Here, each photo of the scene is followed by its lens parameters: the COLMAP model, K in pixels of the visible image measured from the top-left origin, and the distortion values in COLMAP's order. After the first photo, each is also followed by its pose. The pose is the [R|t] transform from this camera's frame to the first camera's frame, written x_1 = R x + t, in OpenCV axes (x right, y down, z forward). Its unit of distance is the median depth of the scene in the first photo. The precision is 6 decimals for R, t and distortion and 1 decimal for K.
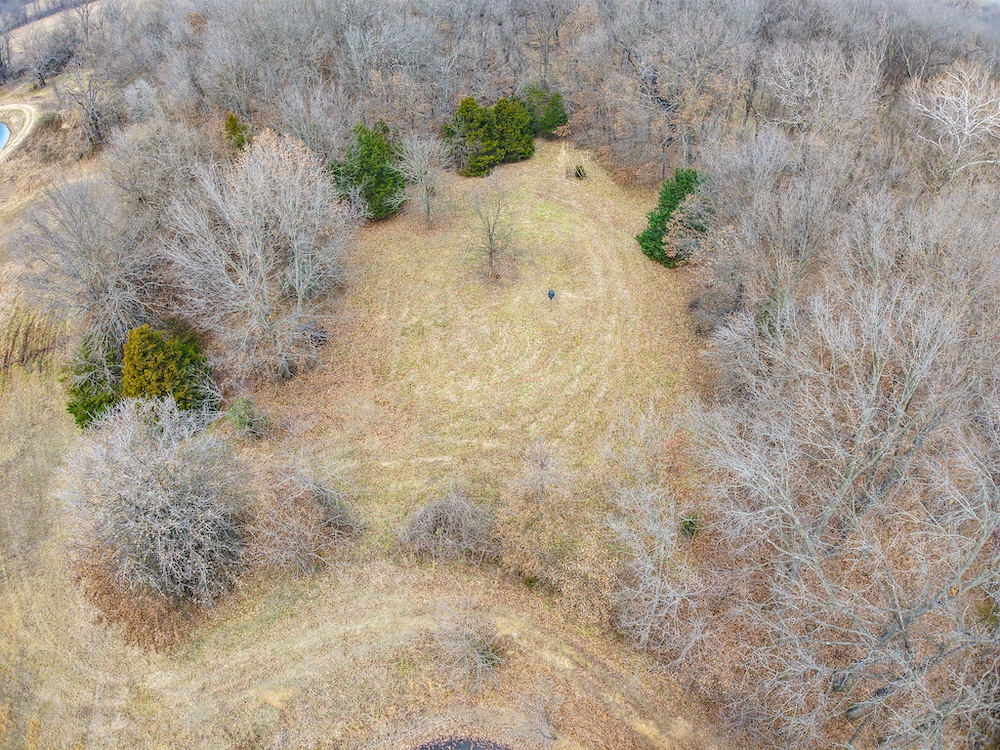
lens RADIAL K [[575.3, 0, 499.6], [0, 575.3, 375.2], [0, 0, 1]] dist [-0.167374, 0.014851]
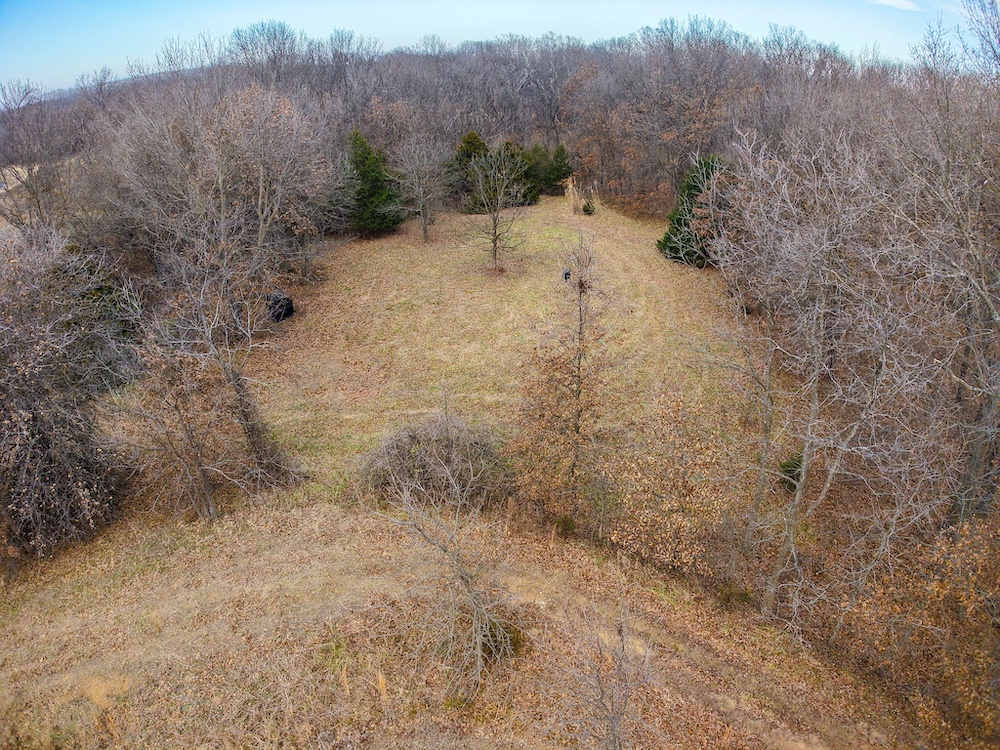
lens RADIAL K [[575.3, 0, 498.4], [0, 575.3, 378.1], [0, 0, 1]] dist [-0.167374, 0.014851]
pose [[0.999980, -0.005349, -0.003392, -0.012113], [0.004075, 0.953321, -0.301932, 0.403082], [0.004848, 0.301912, 0.953323, 0.378746]]
